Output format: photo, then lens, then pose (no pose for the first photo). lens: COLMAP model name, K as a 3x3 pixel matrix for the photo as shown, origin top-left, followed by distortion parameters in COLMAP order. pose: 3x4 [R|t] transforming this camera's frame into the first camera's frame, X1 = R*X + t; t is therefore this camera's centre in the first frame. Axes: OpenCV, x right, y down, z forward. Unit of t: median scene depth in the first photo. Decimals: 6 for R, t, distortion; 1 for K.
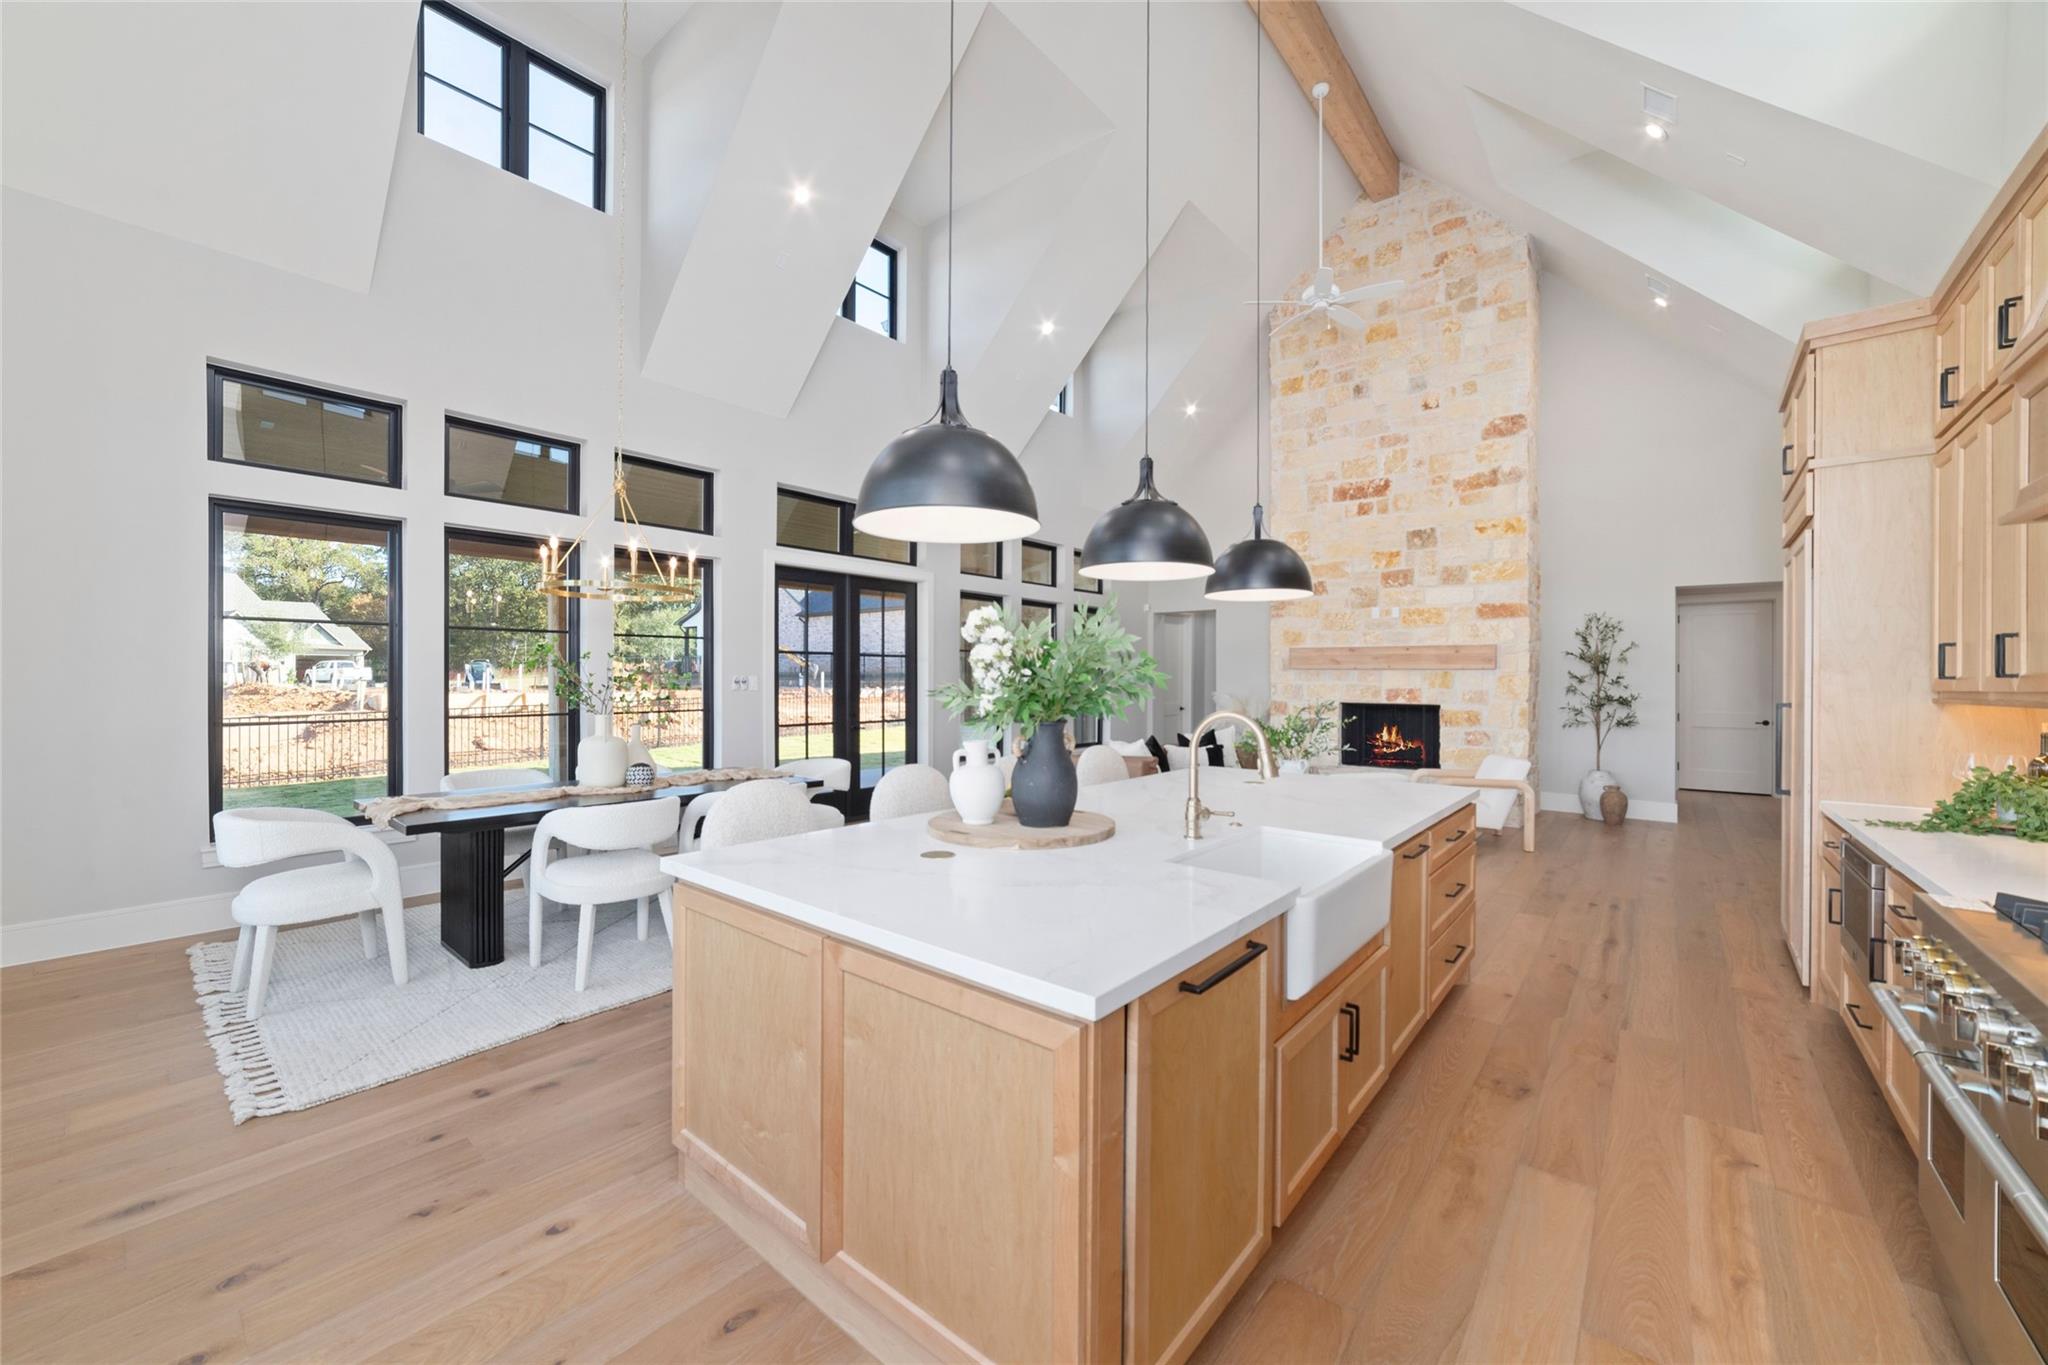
lens RADIAL K [[780.8, 0, 1011.9], [0, 780.8, 677.6], [0, 0, 1]] dist [-0.018482, 0.005585]
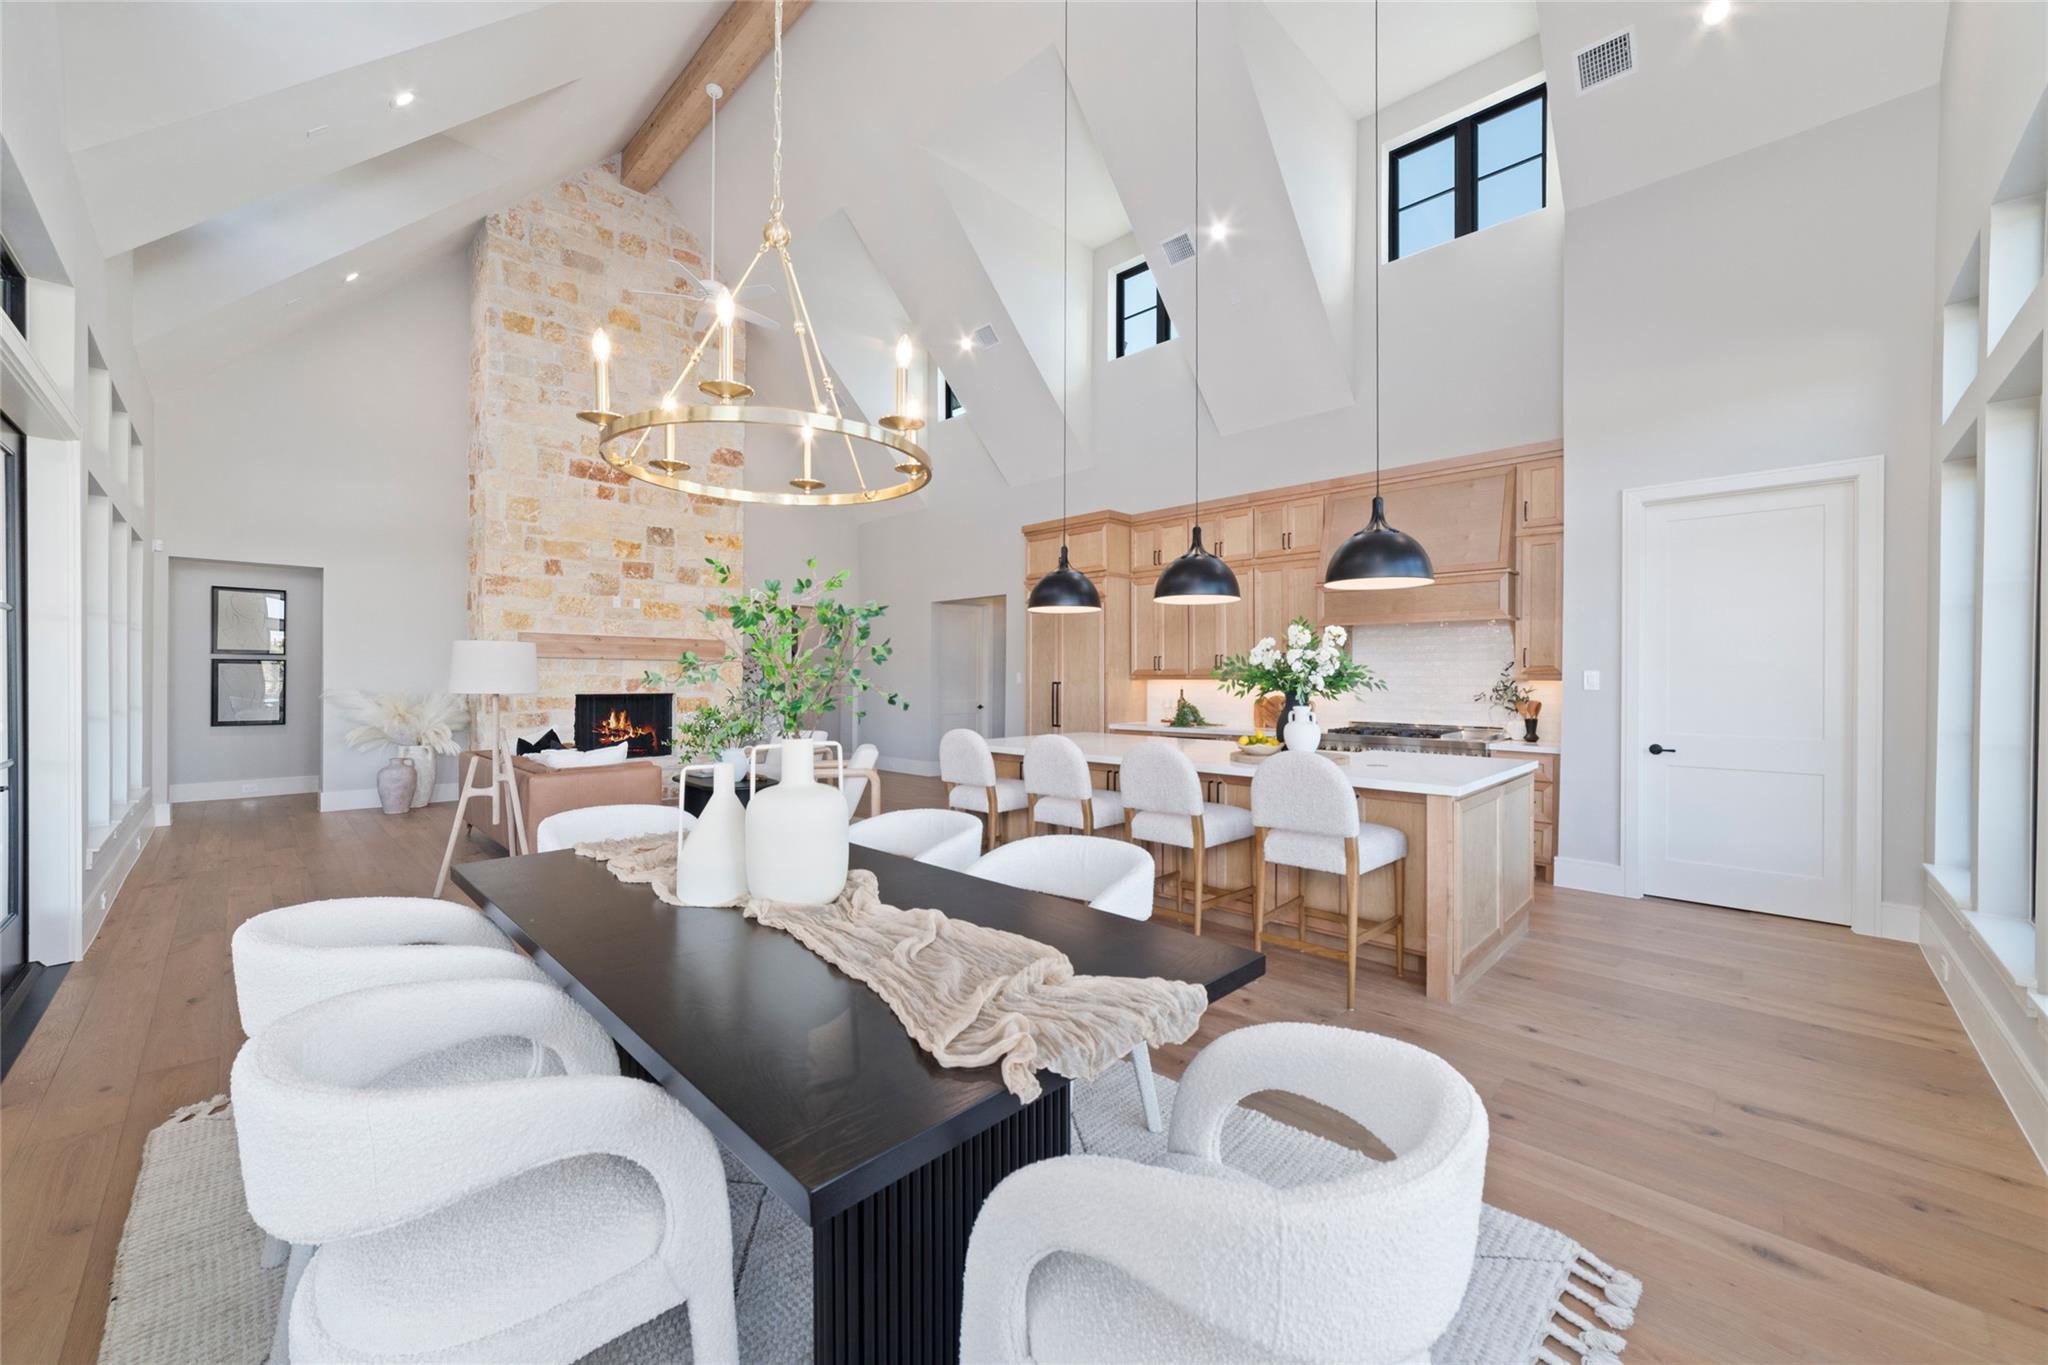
lens RADIAL K [[780.8, 0, 1022.1], [0, 780.8, 682.9], [0, 0, 1]] dist [-0.018482, 0.005585]
pose [[0.076444, -0.014833, 0.996964, -0.483715], [-0.004946, 0.999871, 0.015255, 0.001822], [-0.997062, -0.006097, 0.076361, 0.418345]]
